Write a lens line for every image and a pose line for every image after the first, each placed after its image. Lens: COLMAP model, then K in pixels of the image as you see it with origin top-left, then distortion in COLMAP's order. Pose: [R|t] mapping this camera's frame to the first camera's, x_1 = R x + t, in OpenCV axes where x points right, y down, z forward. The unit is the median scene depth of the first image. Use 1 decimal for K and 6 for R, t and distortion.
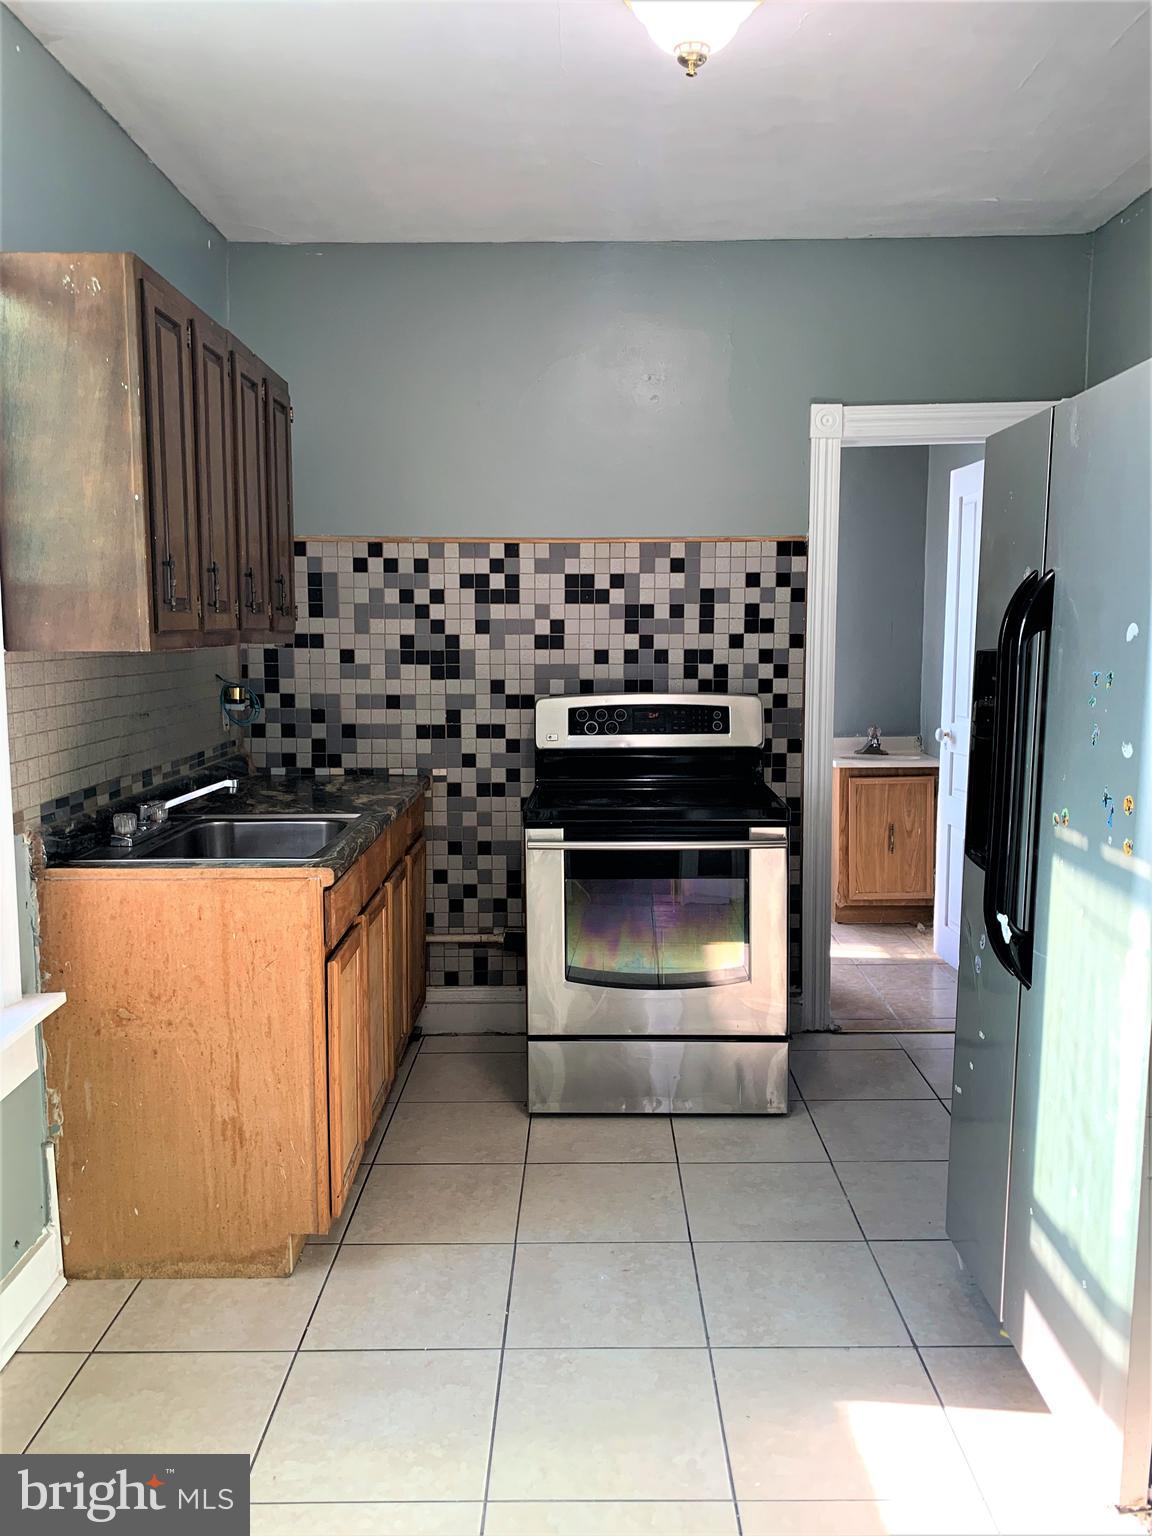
lens RADIAL K [[1230.4, 0, 583.7], [0, 1230.4, 762.7], [0, 0, 1]] dist [0.038551, -0.084309]
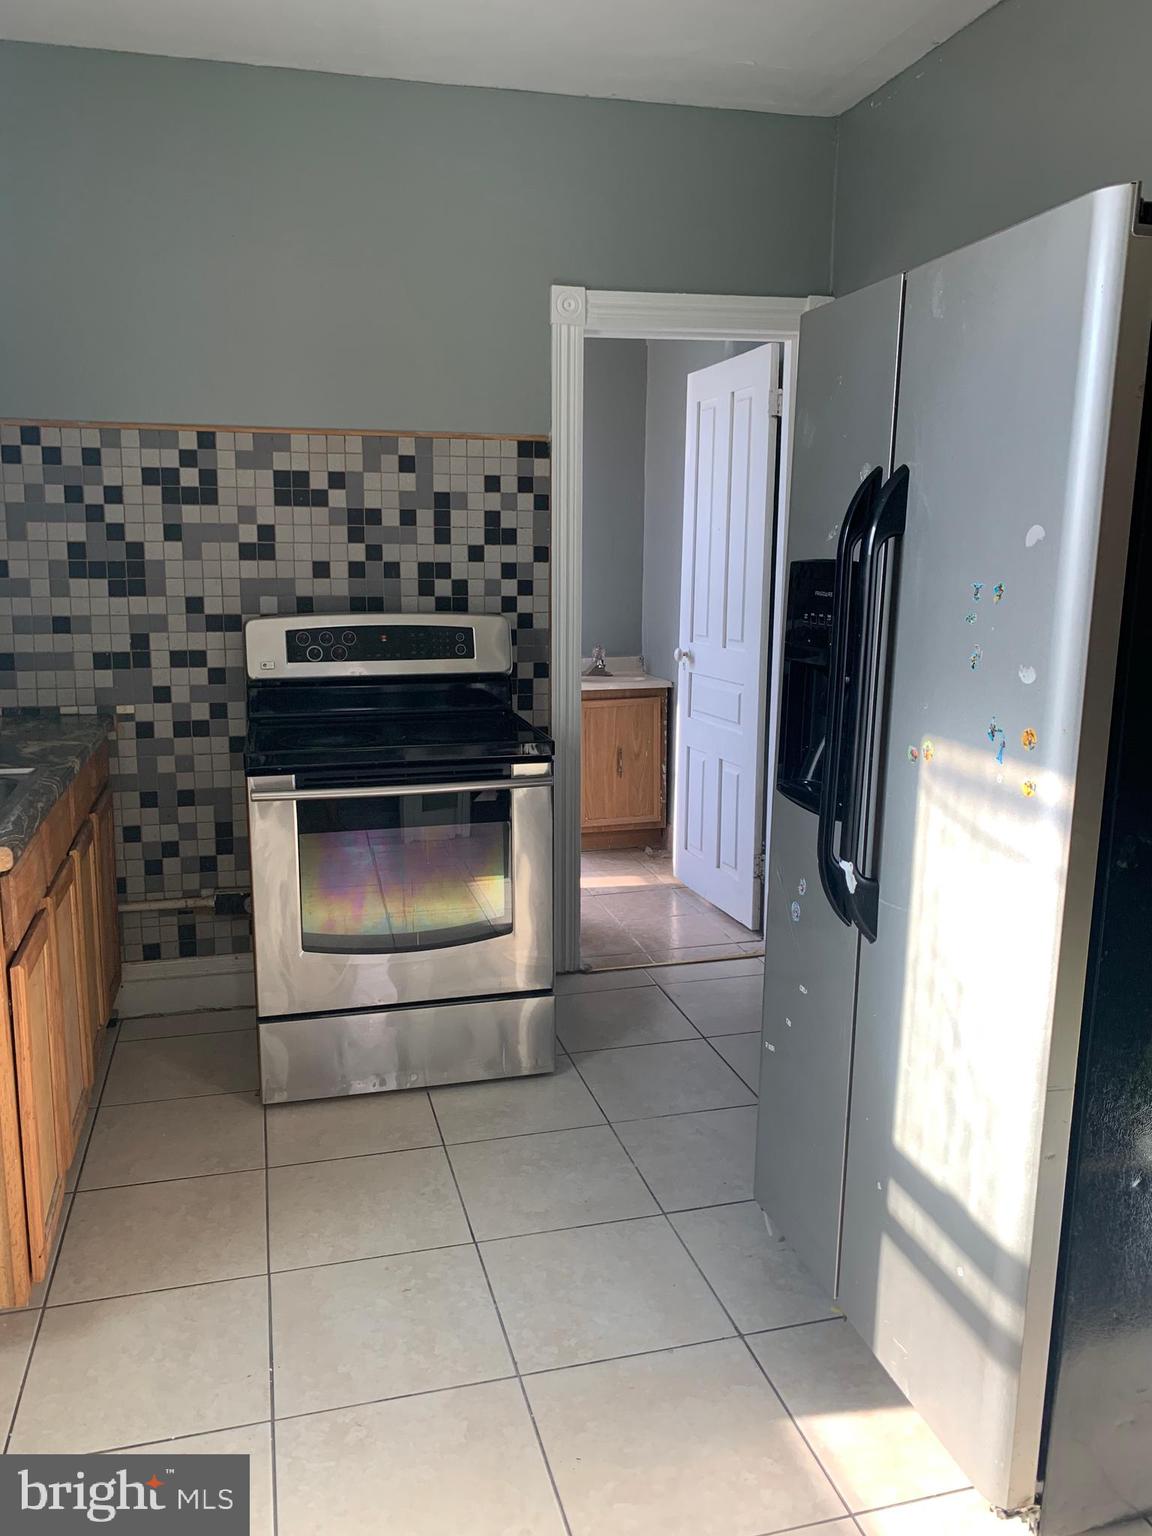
lens RADIAL K [[1230.4, 0, 592.3], [0, 1230.4, 769.4], [0, 0, 1]] dist [0.038551, -0.084309]
pose [[0.963541, -0.040153, 0.264531, -0.037368], [0.021403, 0.997074, 0.073384, -0.006627], [-0.266704, -0.065046, 0.961581, 0.114497]]
